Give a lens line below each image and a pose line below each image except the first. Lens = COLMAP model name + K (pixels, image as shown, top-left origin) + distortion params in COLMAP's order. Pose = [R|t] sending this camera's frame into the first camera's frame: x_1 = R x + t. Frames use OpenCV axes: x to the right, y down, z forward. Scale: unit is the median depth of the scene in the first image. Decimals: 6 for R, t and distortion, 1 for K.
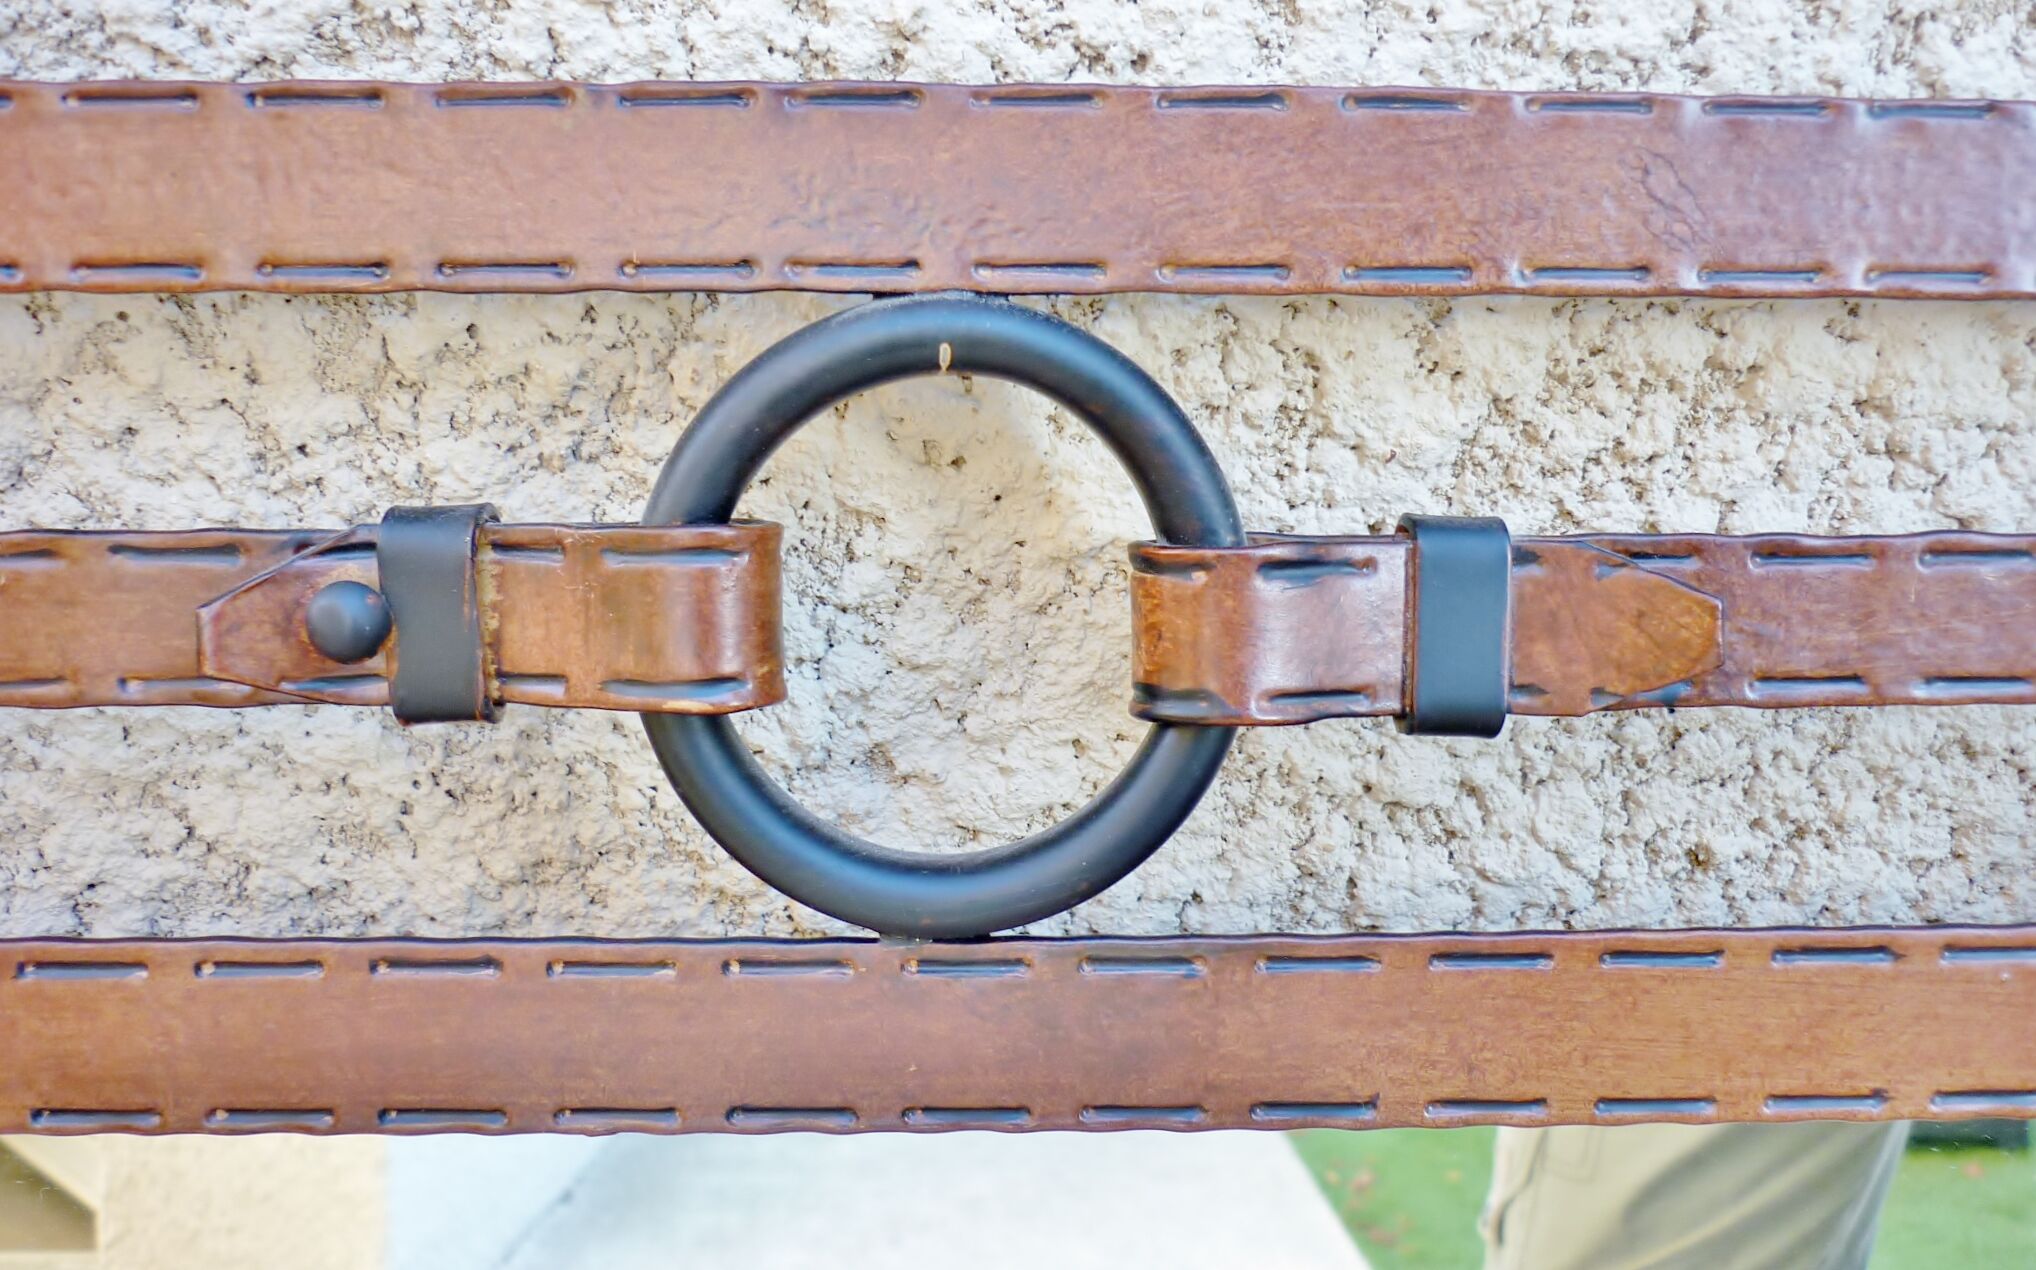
lens RADIAL K [[2063.2, 0, 1050.4], [0, 2063.2, 617.2], [0, 0, 1]] dist [-0.056916, 0.005672]
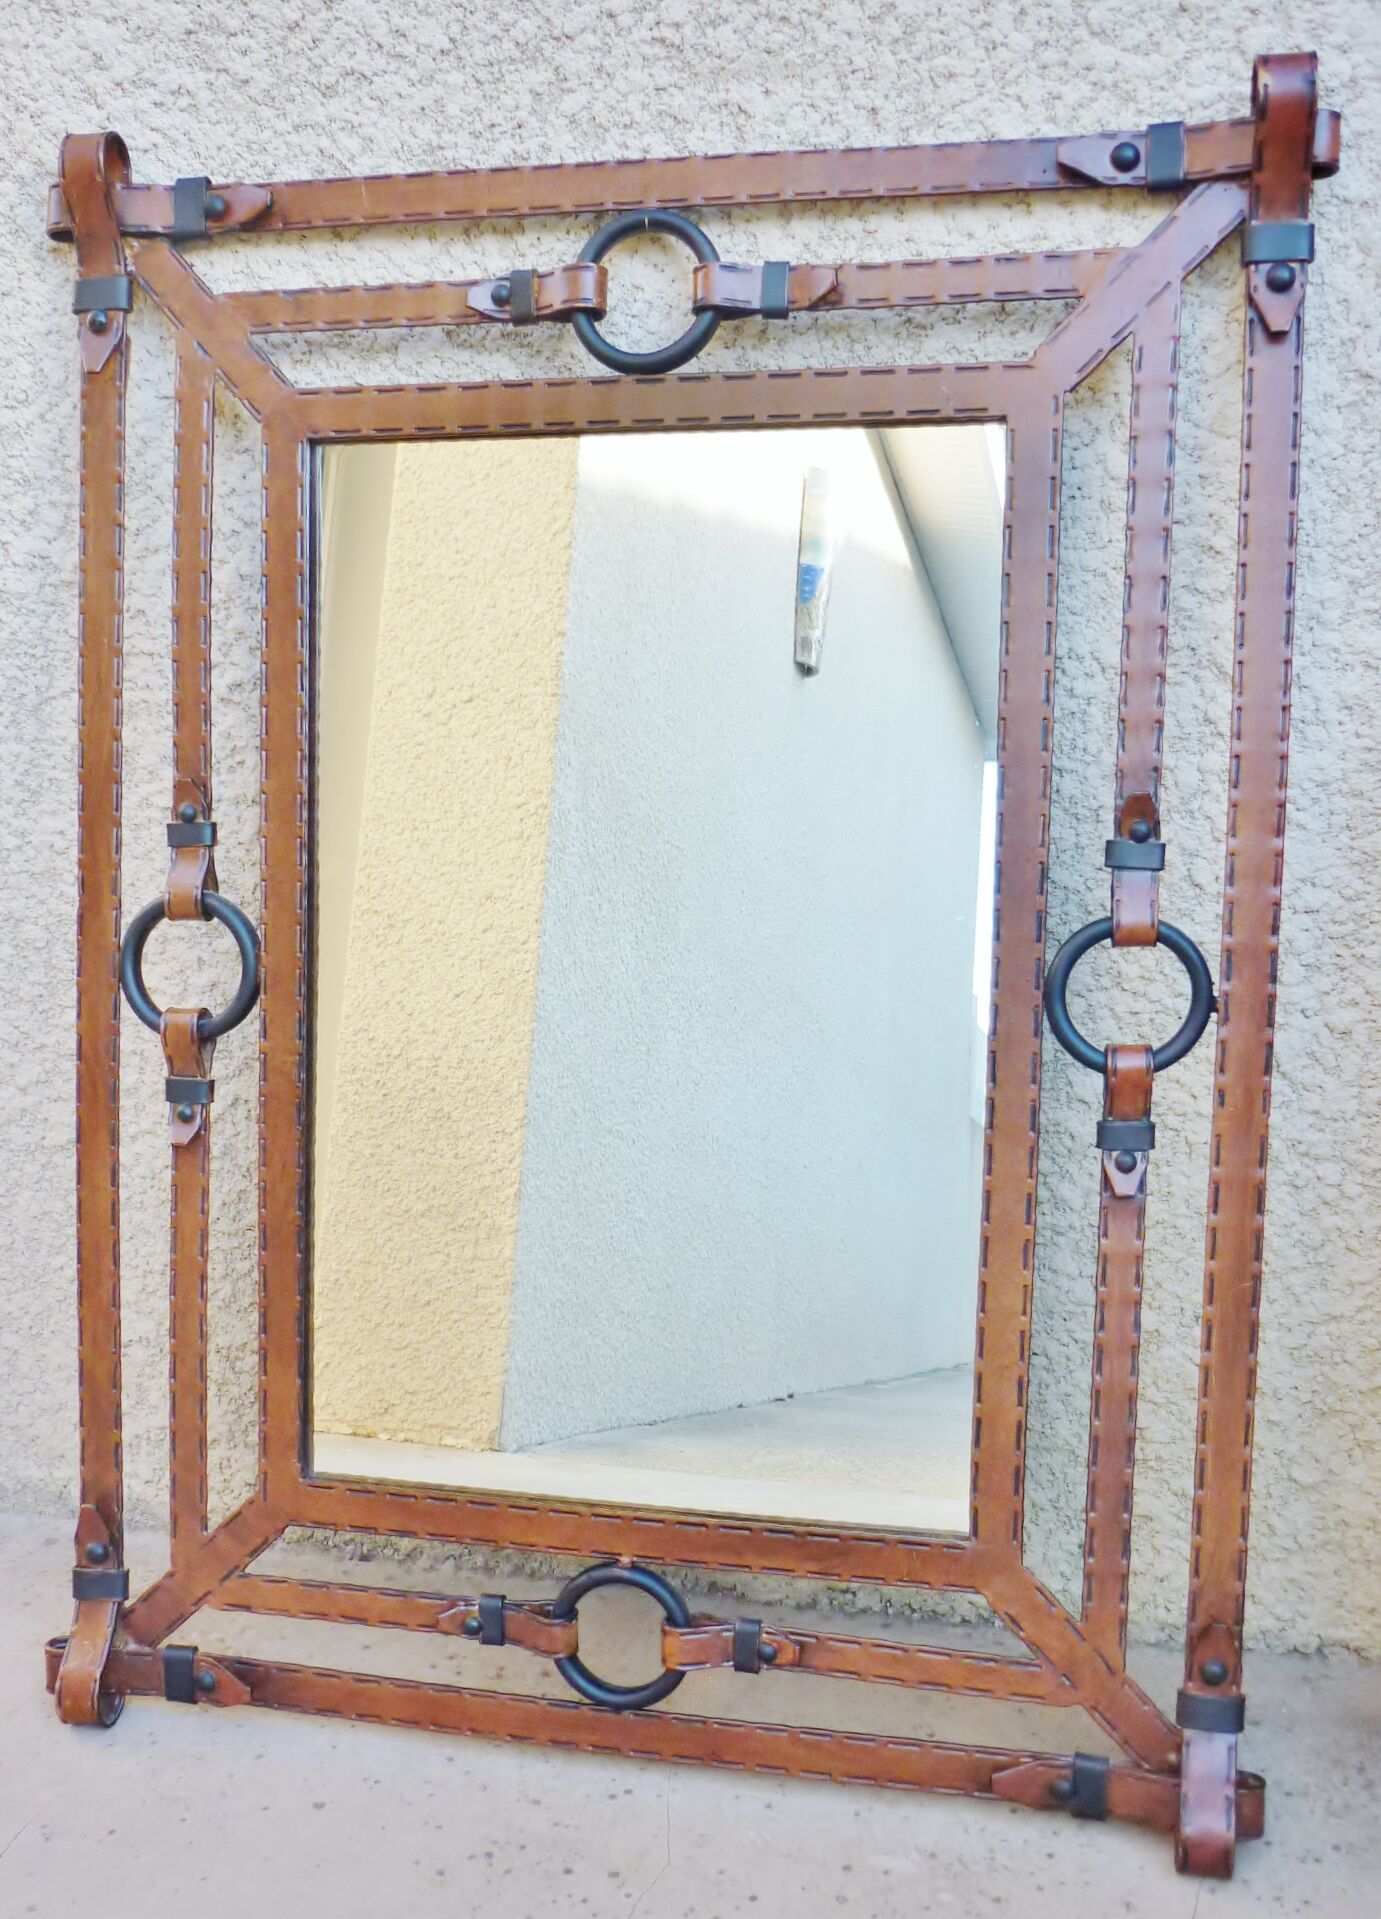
lens RADIAL K [[2062.6, 0, 683.3], [0, 2062.6, 1015.3], [0, 0, 1]] dist [-0.078705, 0.097303]
pose [[0.965885, 0.036656, -0.256363, 0.983528], [-0.064586, 0.992748, -0.101388, 1.625275], [0.250787, 0.114486, 0.961248, -2.368710]]
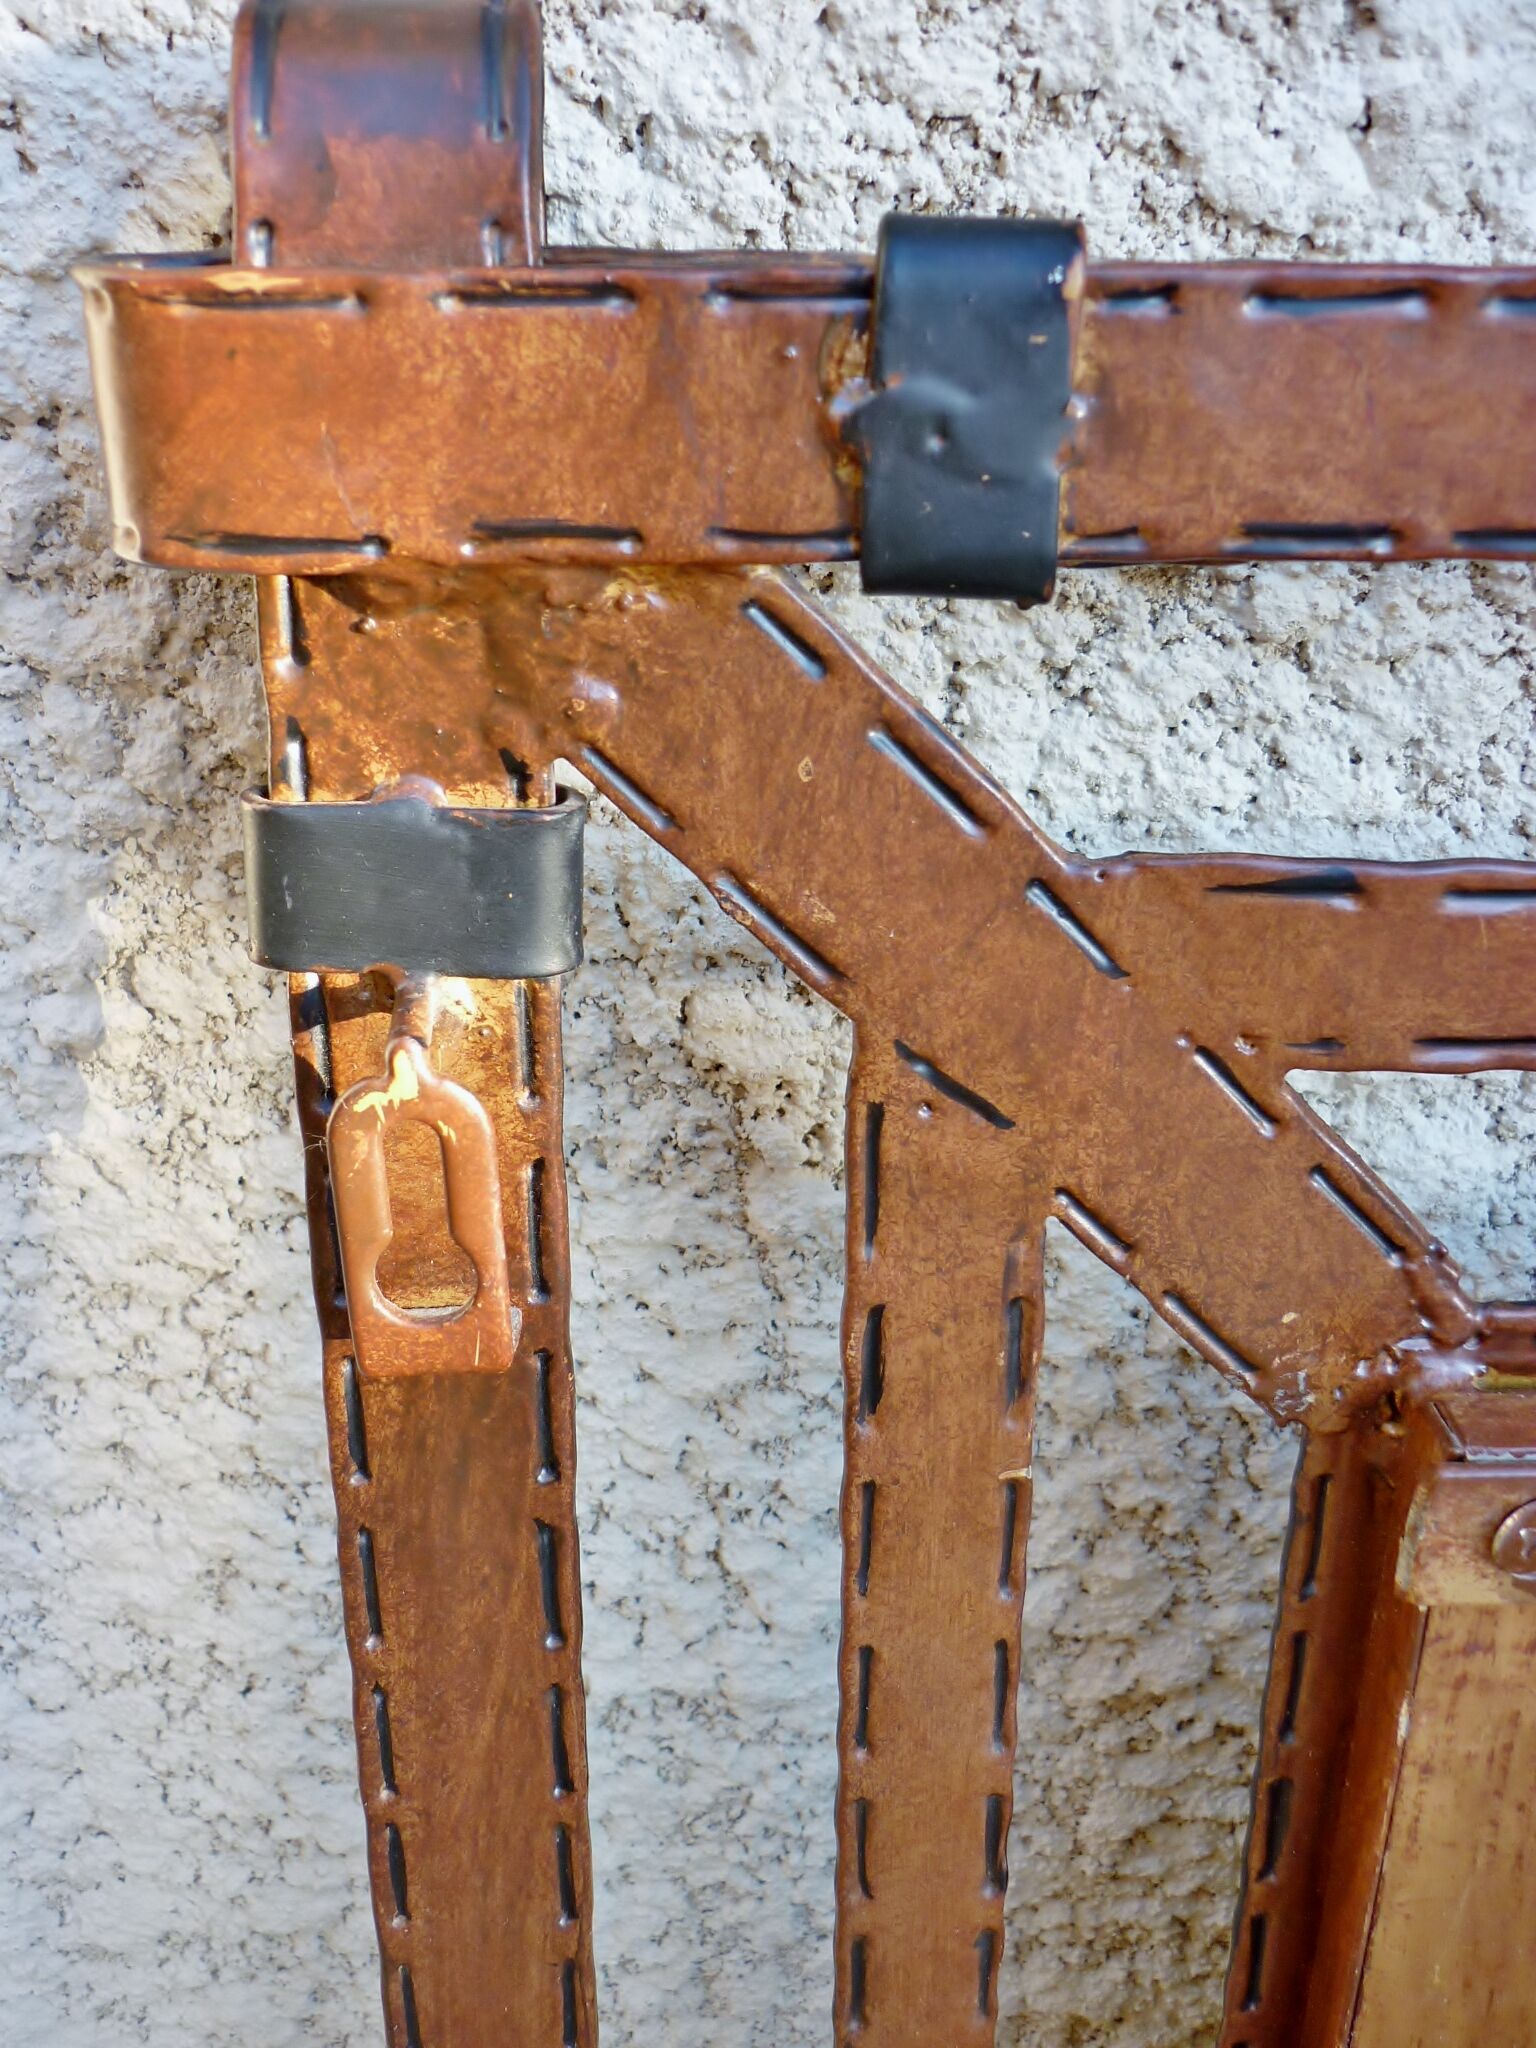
lens RADIAL K [[2001.0, 0, 734.6], [0, 2001.0, 1021.7], [0, 0, 1]] dist [-0.050317, 0.023495]
pose [[0.999832, -0.018108, 0.002914, -1.430567], [0.017554, 0.990817, 0.134069, -0.090993], [-0.005315, -0.133995, 0.990968, 0.105703]]
